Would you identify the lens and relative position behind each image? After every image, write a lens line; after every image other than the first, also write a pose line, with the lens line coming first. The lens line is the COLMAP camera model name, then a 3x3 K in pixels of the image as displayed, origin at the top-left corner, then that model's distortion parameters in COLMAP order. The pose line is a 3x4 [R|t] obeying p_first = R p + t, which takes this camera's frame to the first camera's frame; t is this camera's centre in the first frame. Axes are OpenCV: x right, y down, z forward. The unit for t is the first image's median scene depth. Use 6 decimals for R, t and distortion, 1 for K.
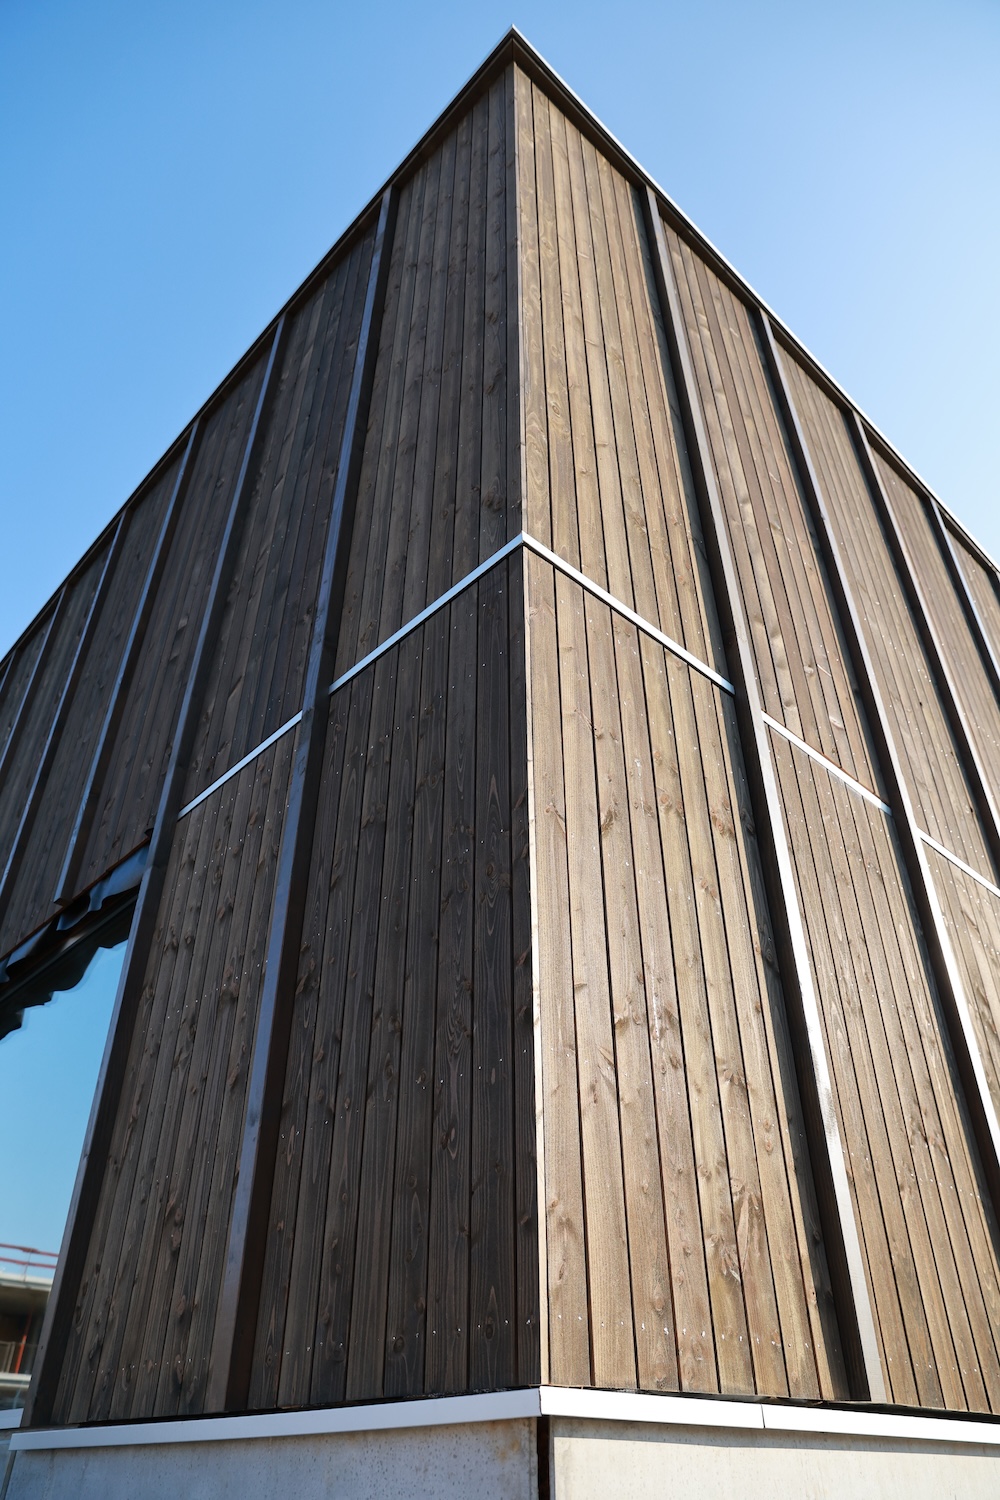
lens RADIAL K [[1024.3, 0, 500.0], [0, 1024.3, 750.0], [0, 0, 1]] dist [-0.120290, 0.093369]
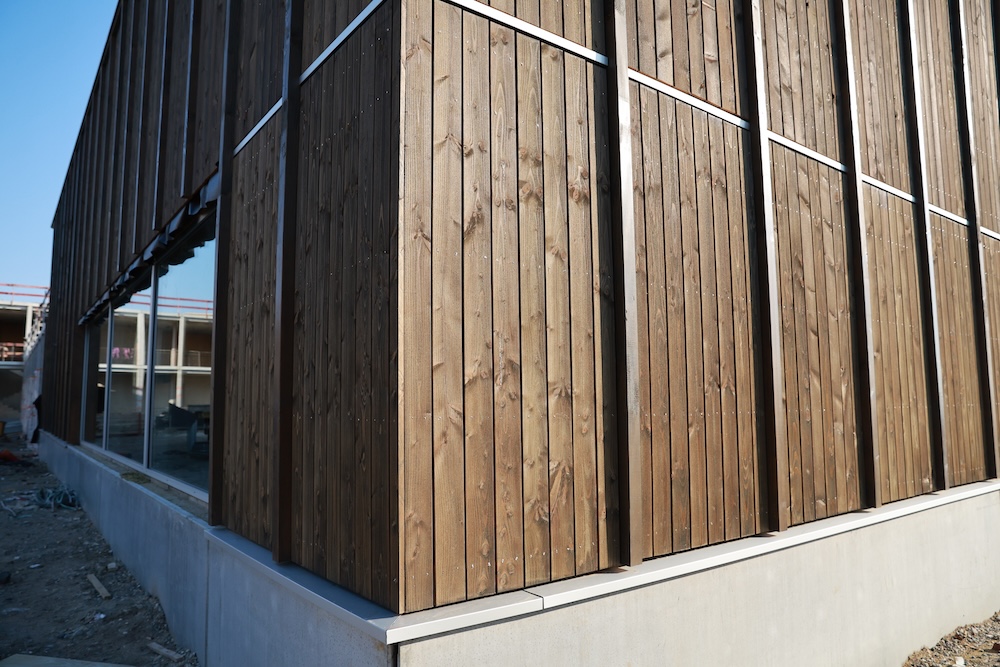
lens RADIAL K [[682.8, 0, 500.0], [0, 682.8, 333.5], [0, 0, 1]] dist [-0.120290, 0.093369]
pose [[0.994325, -0.020077, -0.104472, 0.253551], [0.070938, 0.856962, 0.510475, -0.289974], [0.079279, -0.514989, 0.853523, 0.159671]]
